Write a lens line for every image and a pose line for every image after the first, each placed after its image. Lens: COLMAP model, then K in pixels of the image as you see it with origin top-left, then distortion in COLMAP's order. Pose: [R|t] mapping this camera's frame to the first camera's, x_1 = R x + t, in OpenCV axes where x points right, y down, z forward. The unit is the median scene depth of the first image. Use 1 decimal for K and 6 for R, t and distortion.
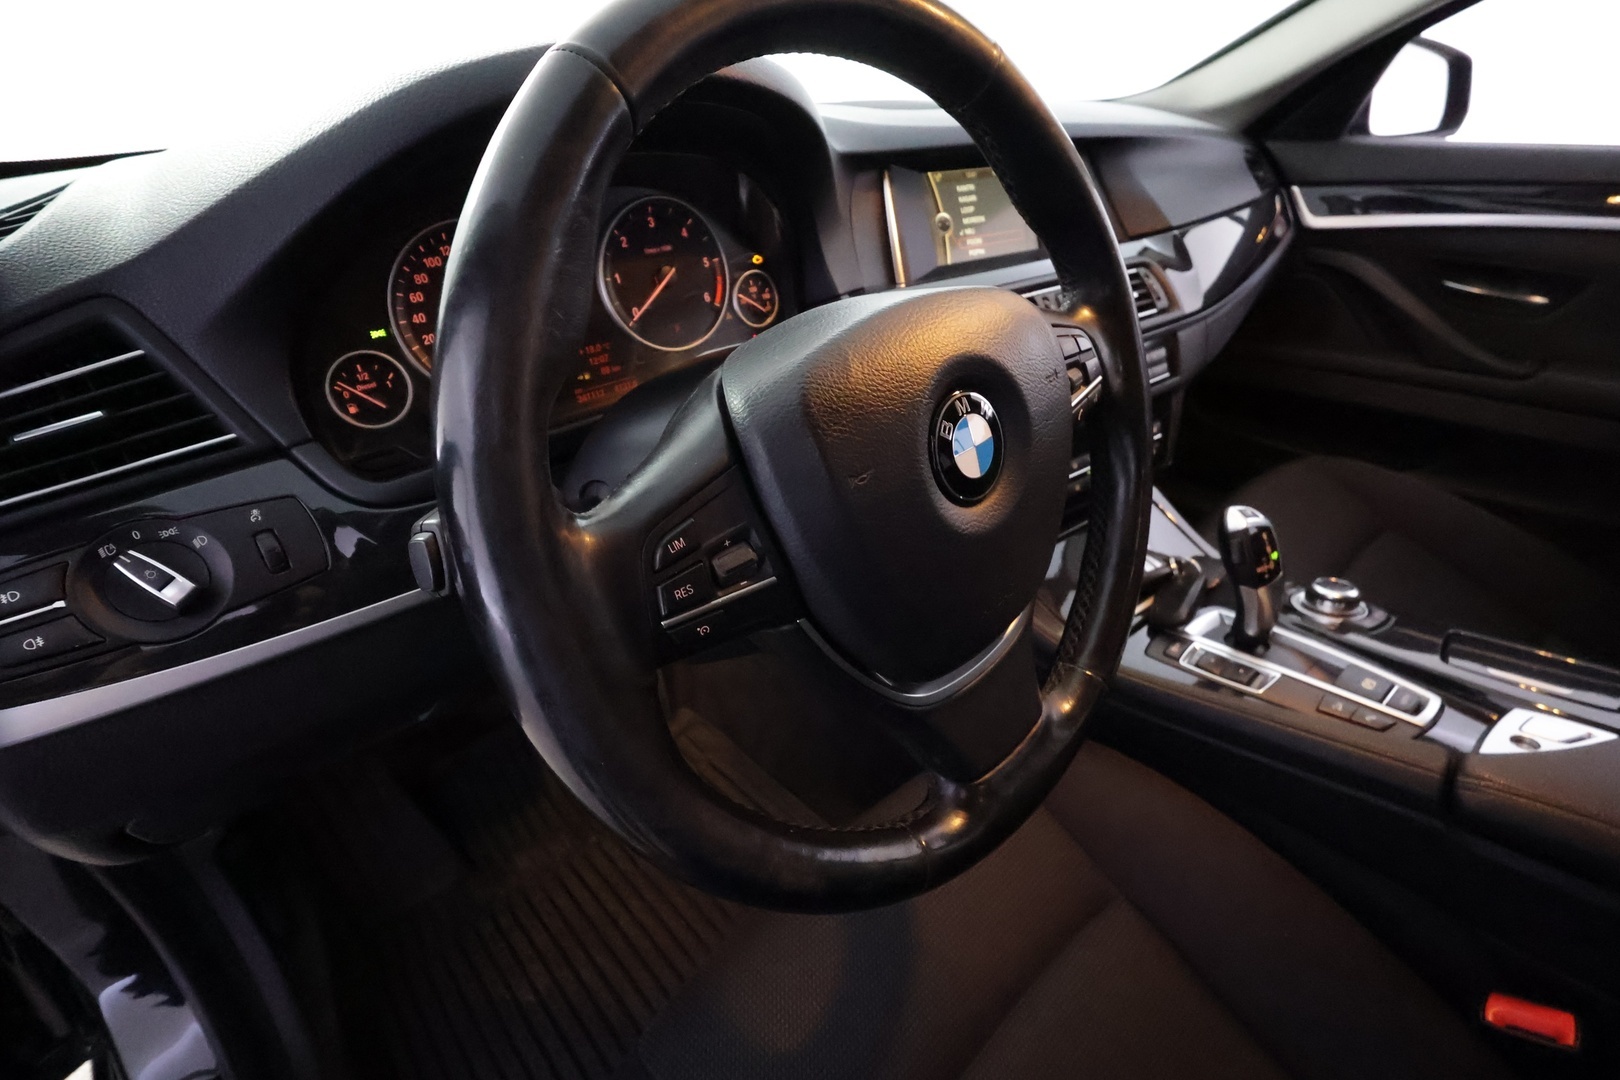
lens RADIAL K [[754.3, 0, 813.9], [0, 754.3, 538.6], [0, 0, 1]] dist [0.000489, 0.000992]
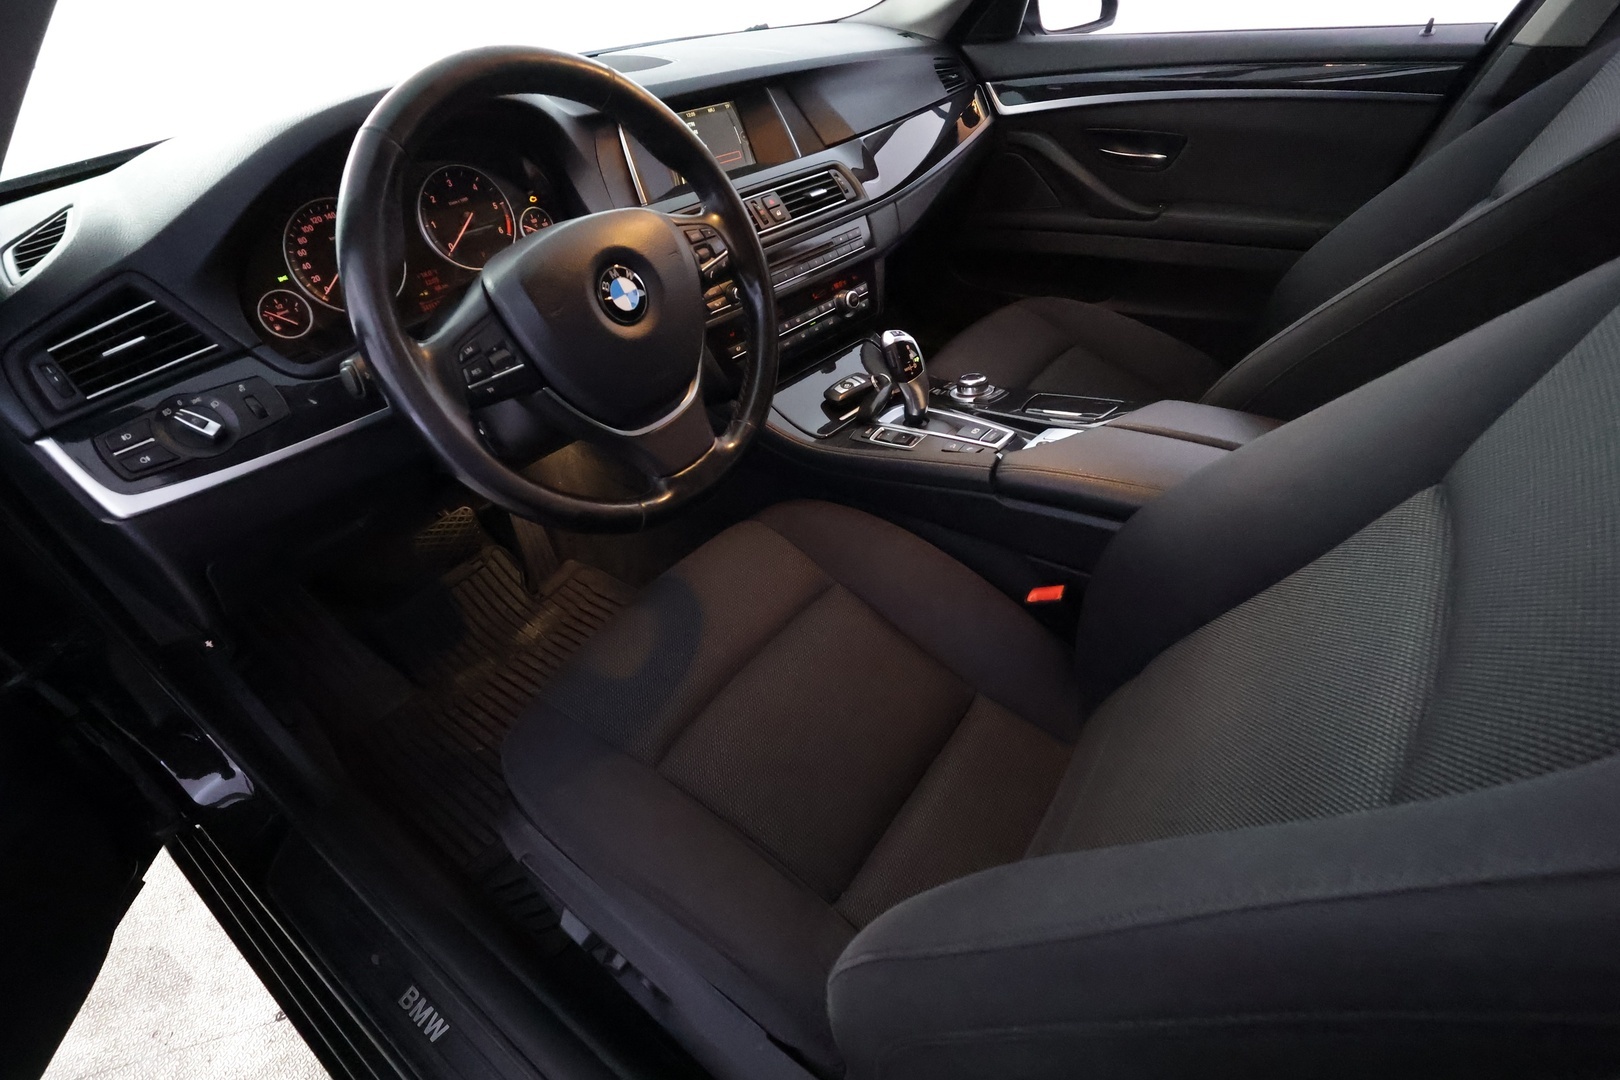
lens RADIAL K [[758.0, 0, 815.3], [0, 758.0, 536.3], [0, 0, 1]] dist [-0.000635, 0.001249]
pose [[0.982530, -0.157963, 0.098403, 0.239345], [0.146856, 0.982861, 0.111434, 0.208420], [-0.114319, -0.095036, 0.988888, -0.638119]]
